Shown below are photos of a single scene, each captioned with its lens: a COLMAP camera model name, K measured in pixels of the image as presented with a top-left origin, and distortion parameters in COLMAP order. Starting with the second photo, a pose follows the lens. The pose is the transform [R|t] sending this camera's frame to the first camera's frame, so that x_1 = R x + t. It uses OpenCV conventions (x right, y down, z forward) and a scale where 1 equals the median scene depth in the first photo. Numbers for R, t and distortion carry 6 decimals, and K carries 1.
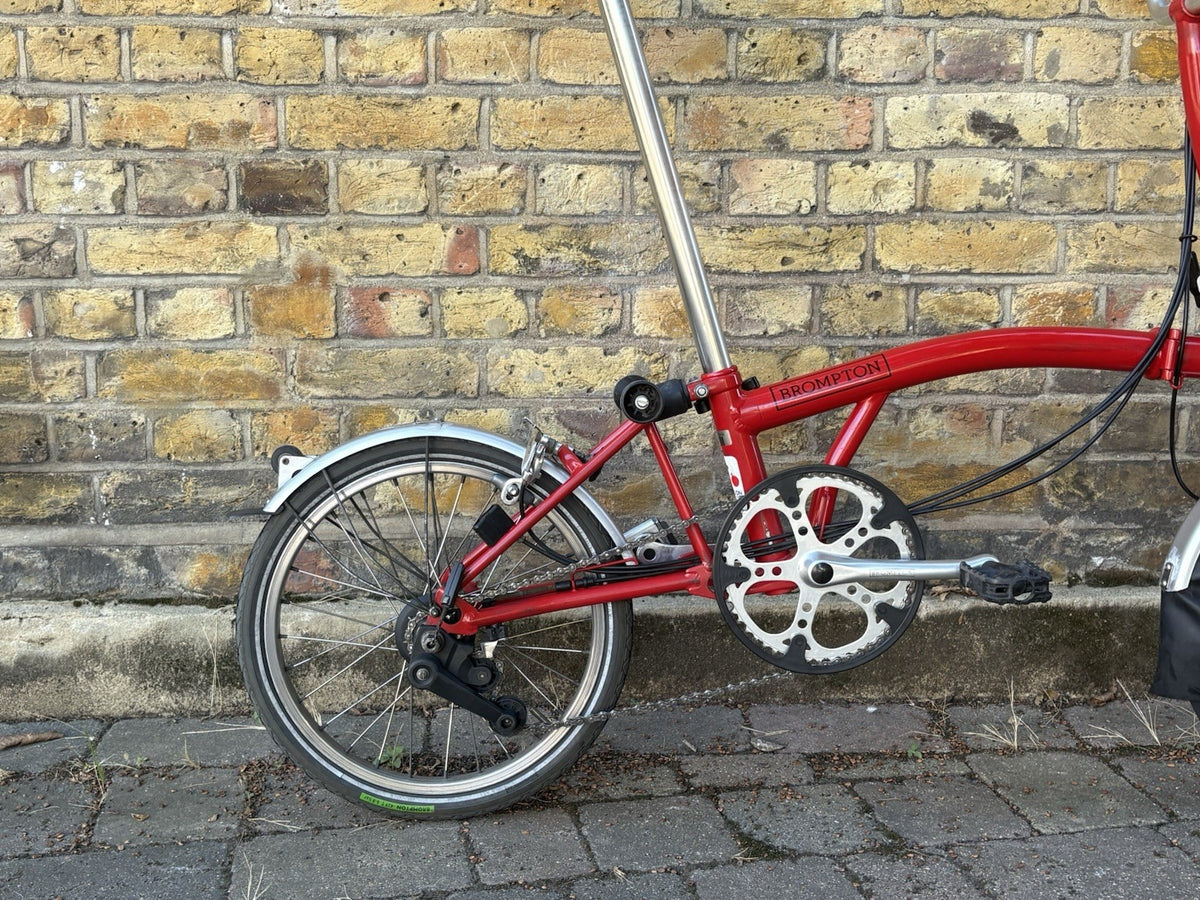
lens RADIAL K [[1457.7, 0, 603.0], [0, 1457.7, 462.4], [0, 0, 1]] dist [0.205762, -0.765320]
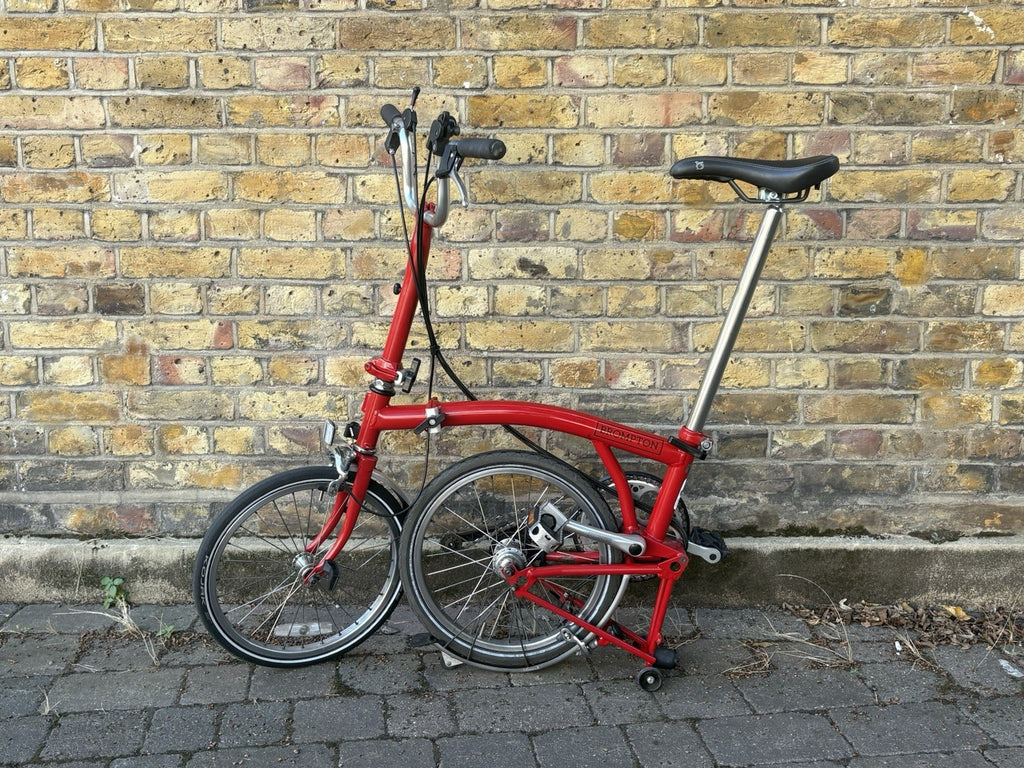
lens RADIAL K [[1082.7, 0, 508.6], [0, 1082.7, 392.5], [0, 0, 1]] dist [0.182597, -0.598967]
pose [[0.997330, 0.013062, -0.071845, 0.326813], [-0.014074, 0.999808, -0.013603, -0.064672], [0.071654, 0.014577, 0.997323, -0.244906]]
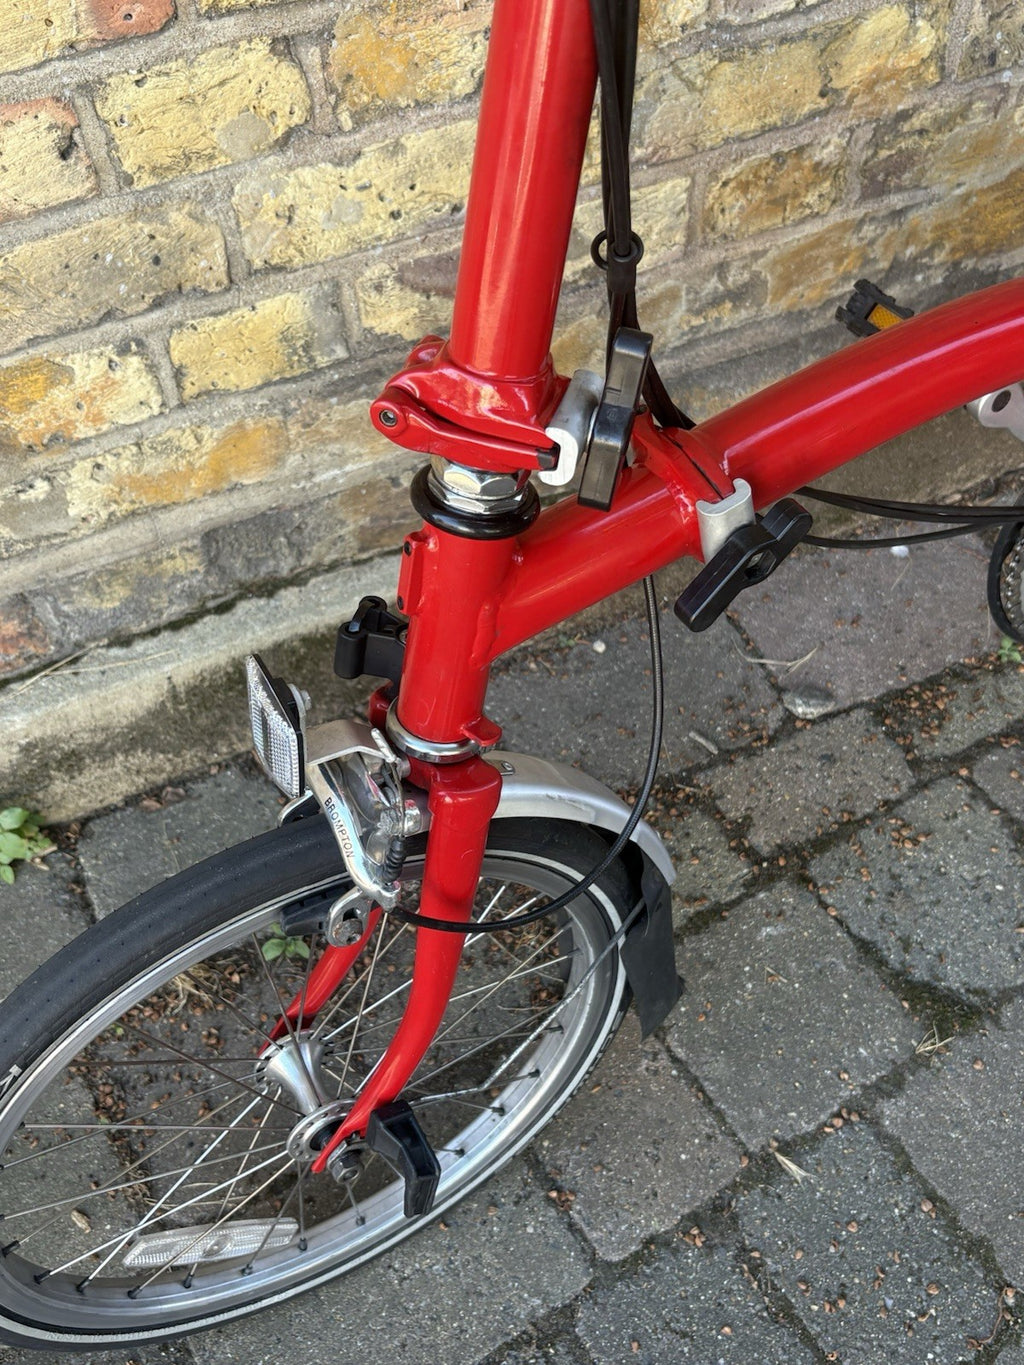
lens RADIAL K [[1379.8, 0, 510.8], [0, 1379.8, 677.6], [0, 0, 1]] dist [0.000284, 0.018578]
pose [[0.935855, -0.300785, 0.183588, -0.121595], [0.099967, 0.726194, 0.680183, -0.244564], [-0.337909, -0.618199, 0.709681, 0.595806]]
